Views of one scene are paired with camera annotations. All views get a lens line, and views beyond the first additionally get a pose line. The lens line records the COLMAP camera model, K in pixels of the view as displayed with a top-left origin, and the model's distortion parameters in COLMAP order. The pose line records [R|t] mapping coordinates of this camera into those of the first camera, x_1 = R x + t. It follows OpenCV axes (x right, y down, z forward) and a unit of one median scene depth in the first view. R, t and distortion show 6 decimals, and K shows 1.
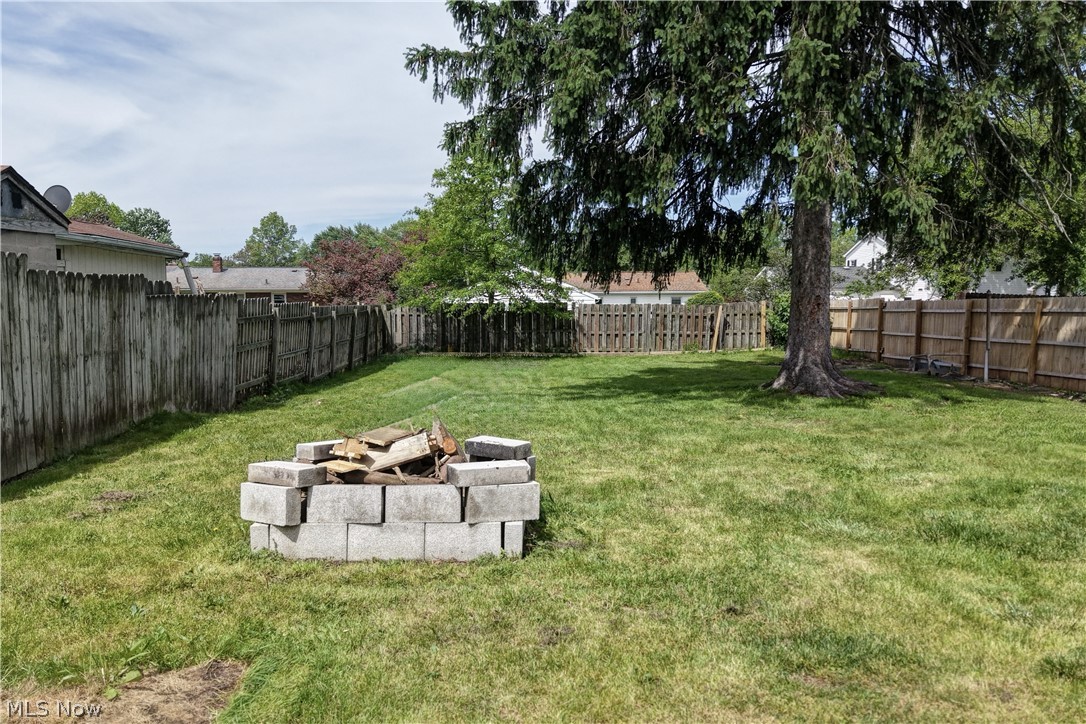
lens RADIAL K [[858.2, 0, 574.0], [0, 858.2, 363.7], [0, 0, 1]] dist [0.026614, -0.035139]
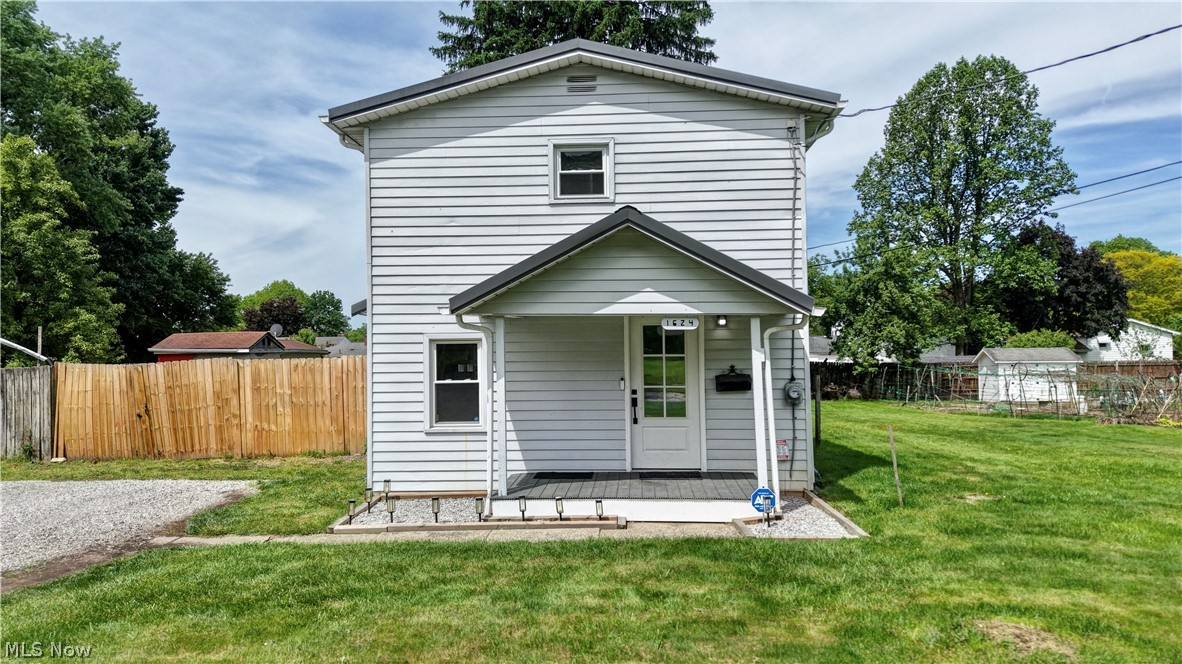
lens RADIAL K [[790.8, 0, 590.5], [0, 790.8, 335.6], [0, 0, 1]] dist [0.004687, -0.000567]
pose [[0.991054, -0.021569, -0.131706, 0.281252], [0.008738, 0.995224, -0.097228, 0.018243], [0.133174, 0.095207, 0.986509, -0.554043]]
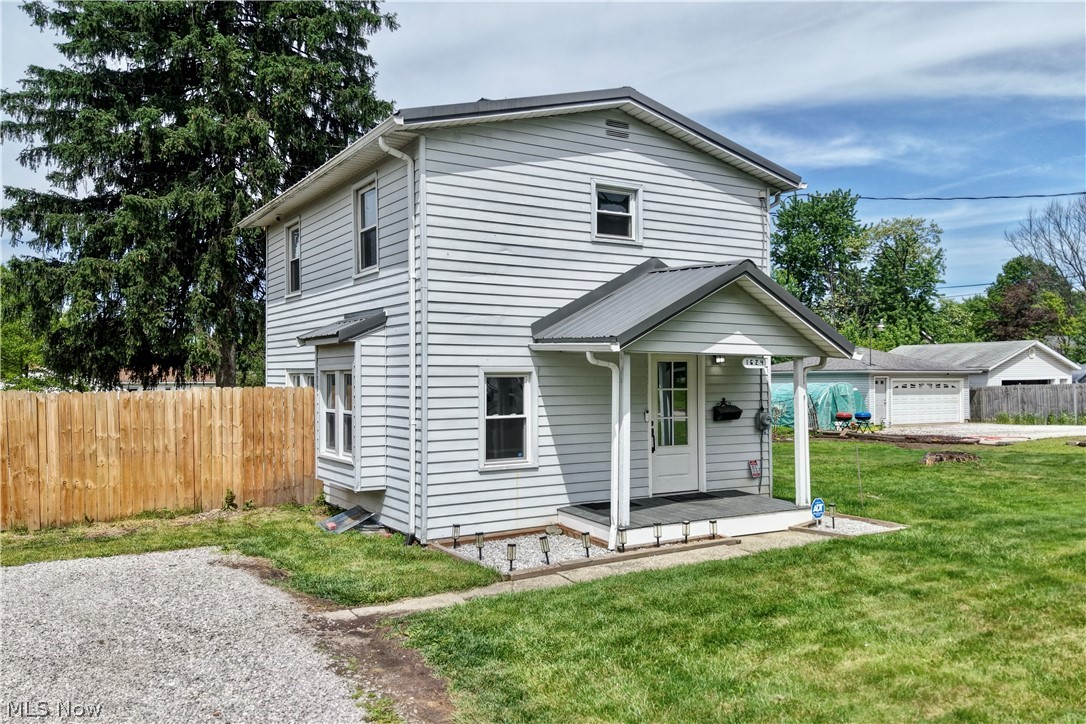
lens RADIAL K [[858.2, 0, 574.0], [0, 858.2, 363.7], [0, 0, 1]] dist [0.026614, -0.035139]
pose [[0.885831, -0.004445, 0.463987, 0.035547], [0.044825, 0.996097, -0.076037, 0.010597], [-0.461838, 0.088155, 0.882573, -0.551321]]
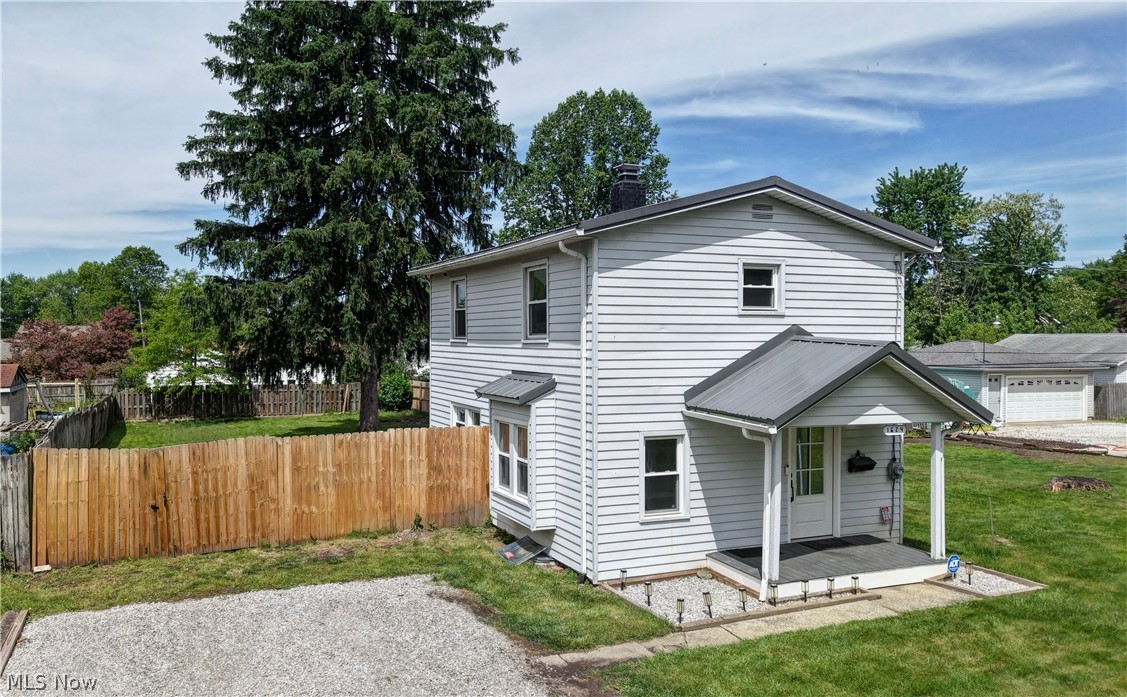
lens RADIAL K [[829.9, 0, 501.9], [0, 829.9, 354.0], [0, 0, 1]] dist [0.036561, -0.039468]
pose [[0.954661, -0.012135, 0.297447, -0.015645], [0.029082, 0.998191, -0.052616, -0.034740], [-0.296271, 0.058880, 0.953287, -0.582077]]
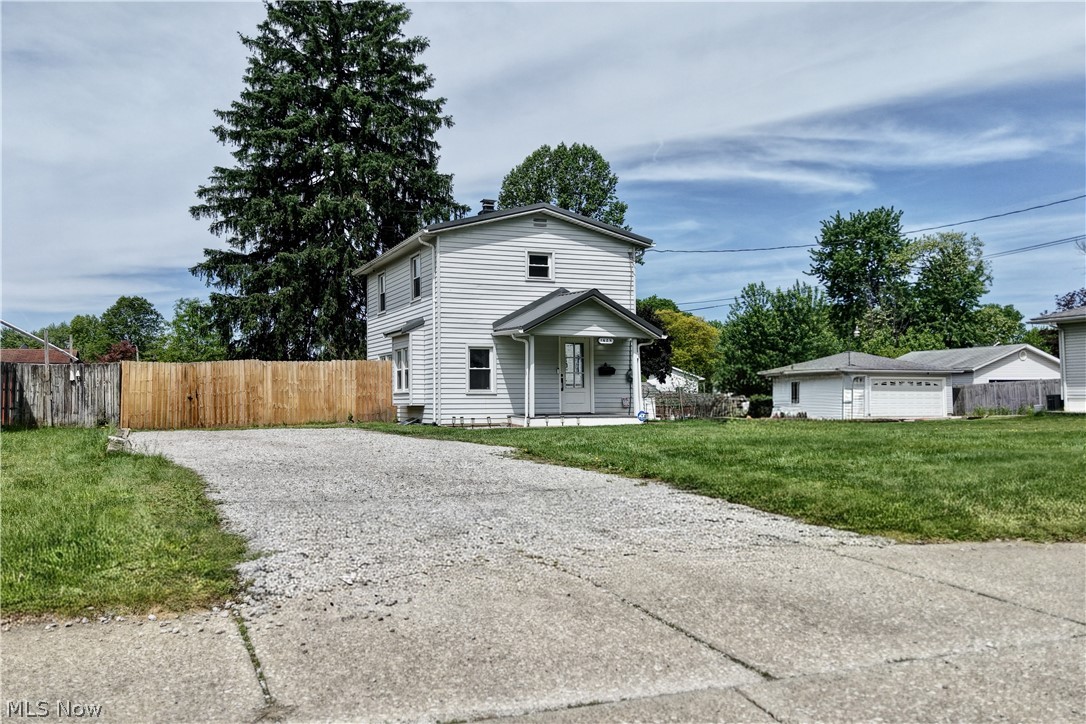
lens RADIAL K [[865.3, 0, 492.1], [0, 865.3, 362.0], [0, 0, 1]] dist [0.056616, -0.008256]
pose [[0.958449, -0.001054, 0.285262, -0.024248], [0.034168, 0.993219, -0.111128, 0.081287], [-0.283210, 0.116257, 0.951985, -0.926612]]
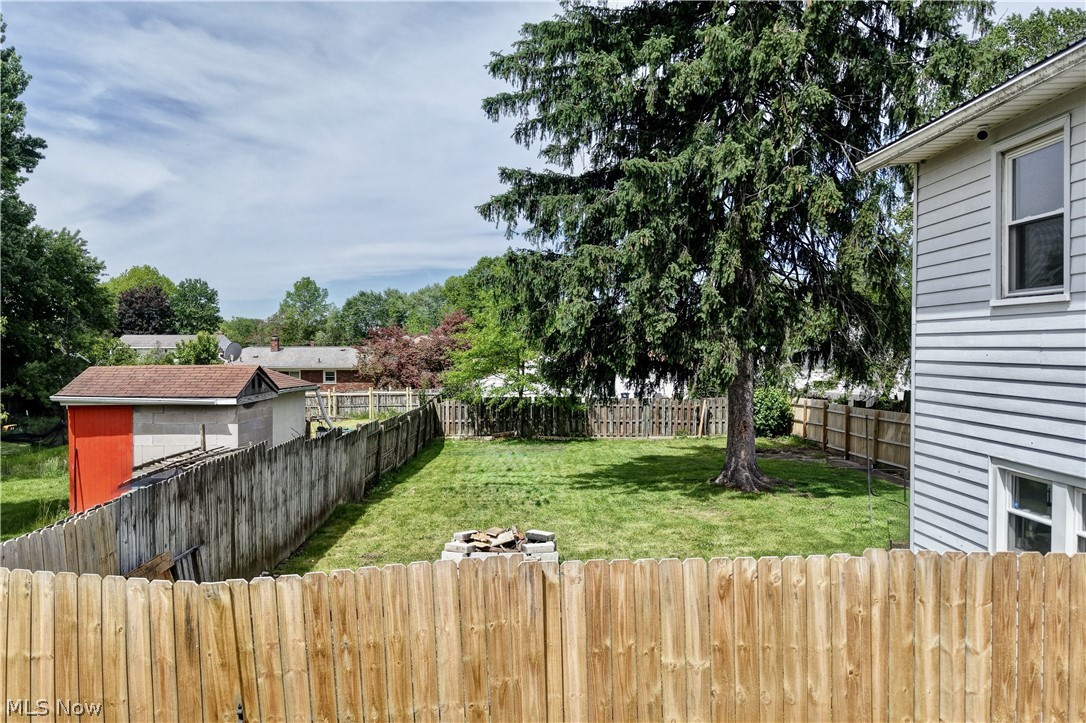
lens RADIAL K [[863.1, 0, 543.0], [0, 863.1, 361.5], [0, 0, 1]] dist [0.073842, -0.110883]
pose [[0.998210, -0.006222, -0.059482, 0.012055], [0.002415, 0.997956, -0.063865, -0.044290], [0.059758, 0.063607, 0.996184, -0.270686]]
